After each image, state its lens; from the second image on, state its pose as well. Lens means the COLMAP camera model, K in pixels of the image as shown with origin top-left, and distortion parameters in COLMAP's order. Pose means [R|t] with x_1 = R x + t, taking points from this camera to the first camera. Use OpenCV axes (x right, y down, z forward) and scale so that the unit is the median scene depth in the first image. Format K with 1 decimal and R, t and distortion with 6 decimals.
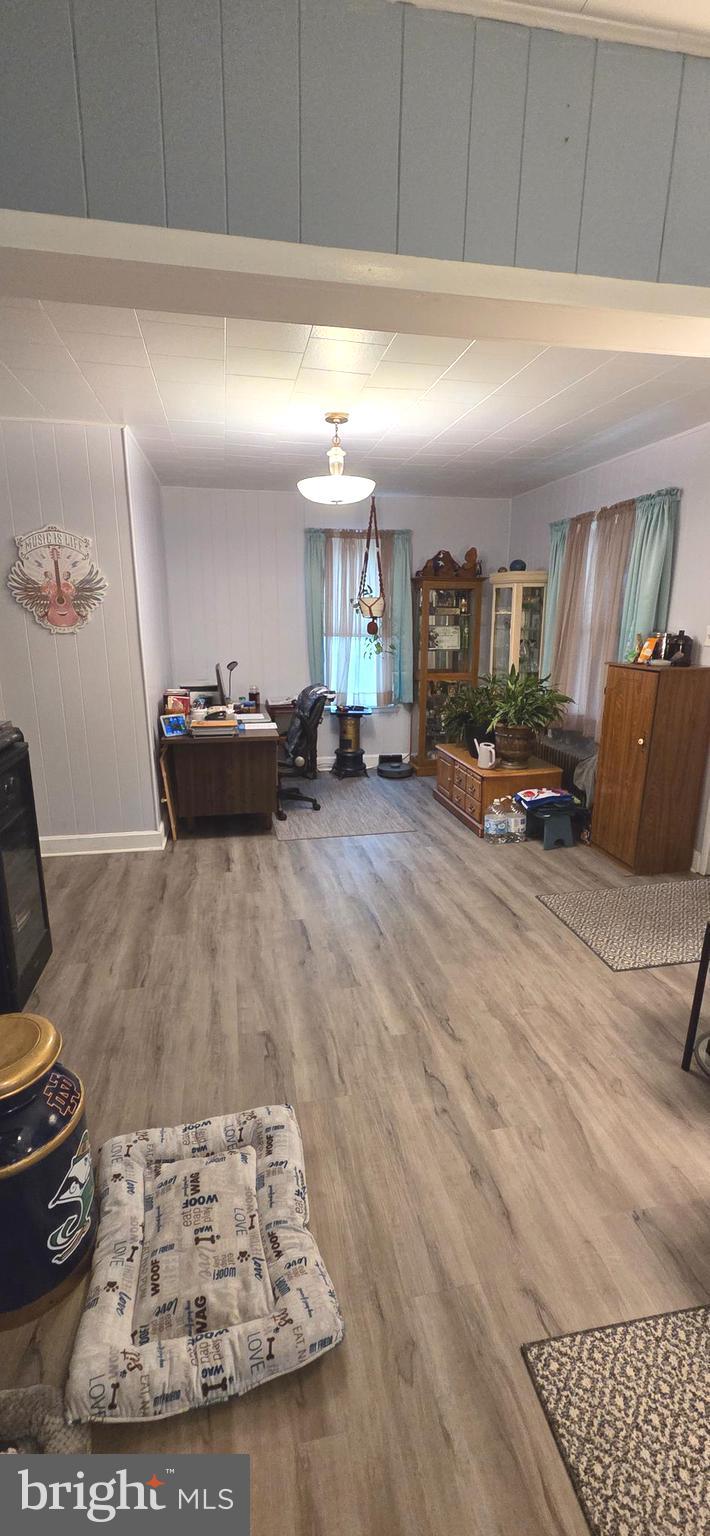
lens RADIAL K [[634.4, 0, 353.7], [0, 634.4, 767.6], [0, 0, 1]] dist [0.003820, -0.000792]
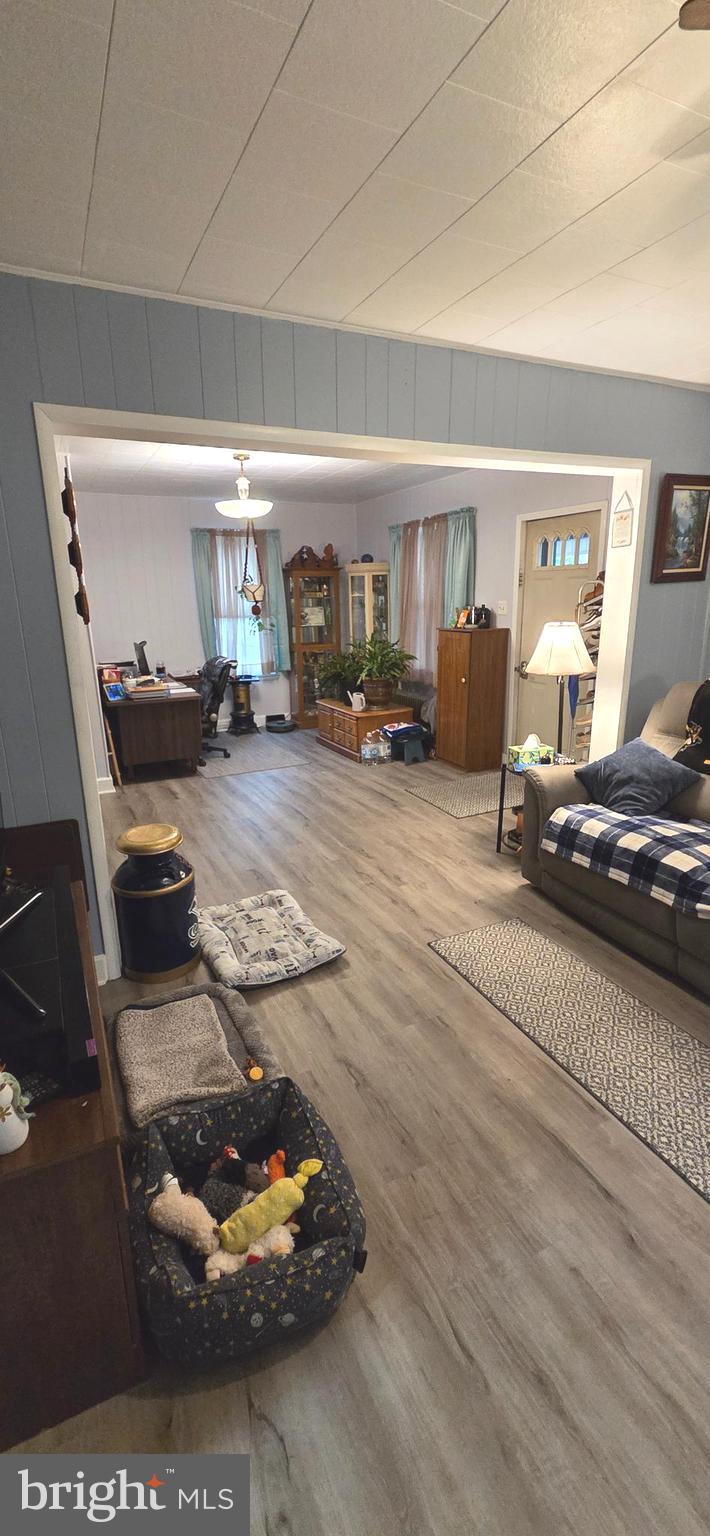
lens RADIAL K [[634.4, 0, 354.6], [0, 634.4, 763.4], [0, 0, 1]] dist [0.003820, -0.000792]
pose [[0.967447, -0.084850, 0.238427, -0.152759], [0.080813, 0.996372, 0.026673, 0.086926], [-0.239826, -0.006537, 0.970794, -0.355615]]
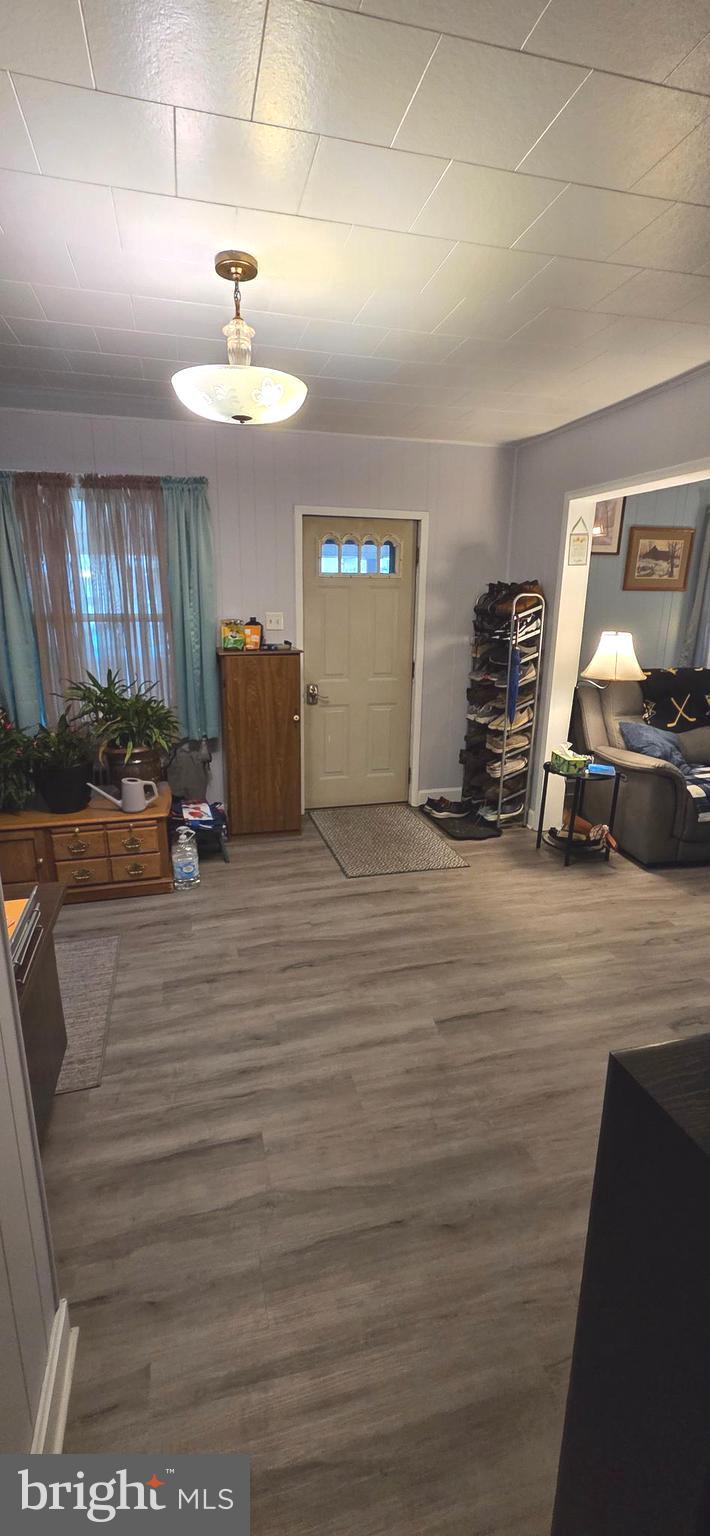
lens RADIAL K [[634.4, 0, 343.0], [0, 634.4, 769.6], [0, 0, 1]] dist [0.003820, -0.000792]
pose [[-0.056303, -0.266585, 0.962165, -0.611226], [0.233303, 0.933501, 0.272296, -0.227098], [-0.970773, 0.239807, 0.009637, 0.879736]]
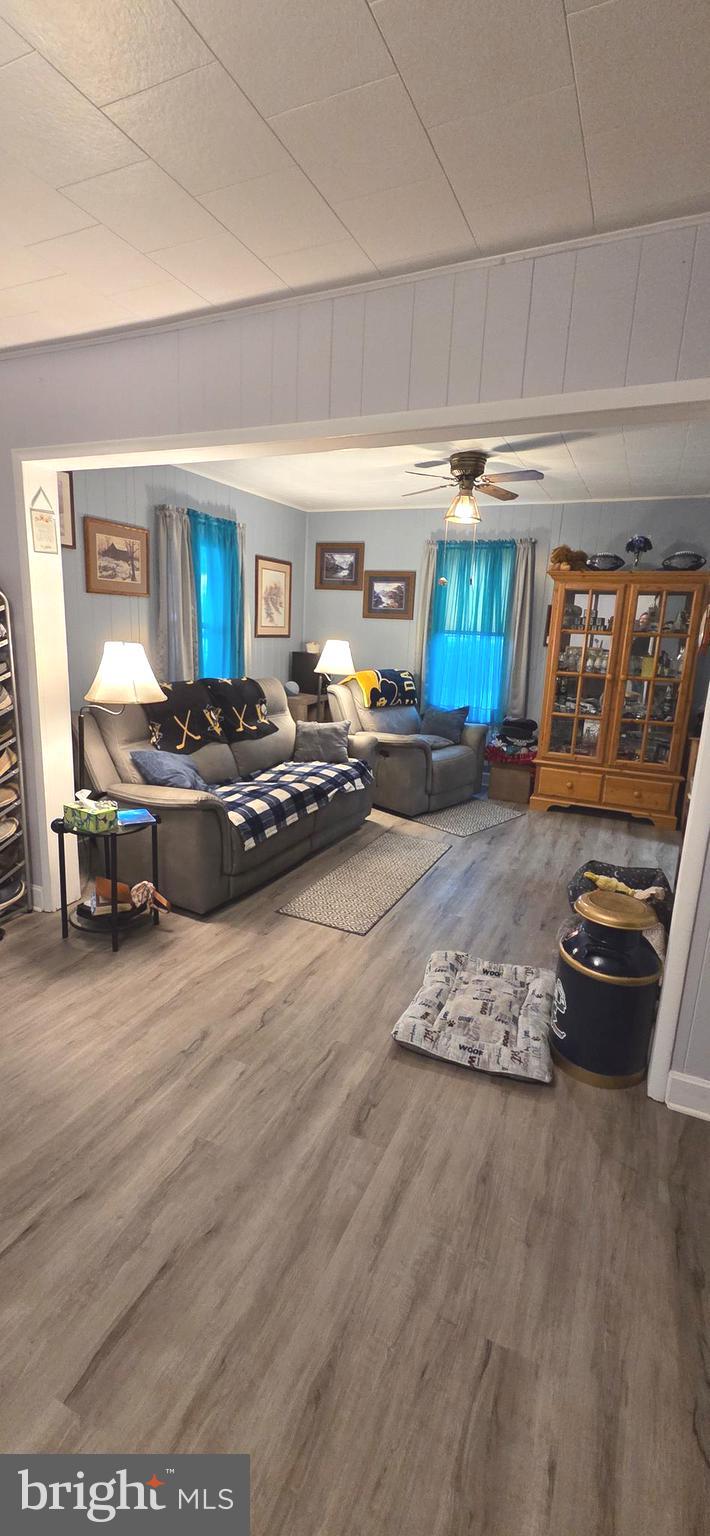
lens RADIAL K [[634.4, 0, 354.4], [0, 634.4, 766.0], [0, 0, 1]] dist [0.003820, -0.000792]
pose [[-0.813552, -0.160066, 0.559028, -0.321560], [0.101482, 0.907531, 0.407539, -0.208676], [-0.572568, 0.388286, -0.722080, 0.880874]]
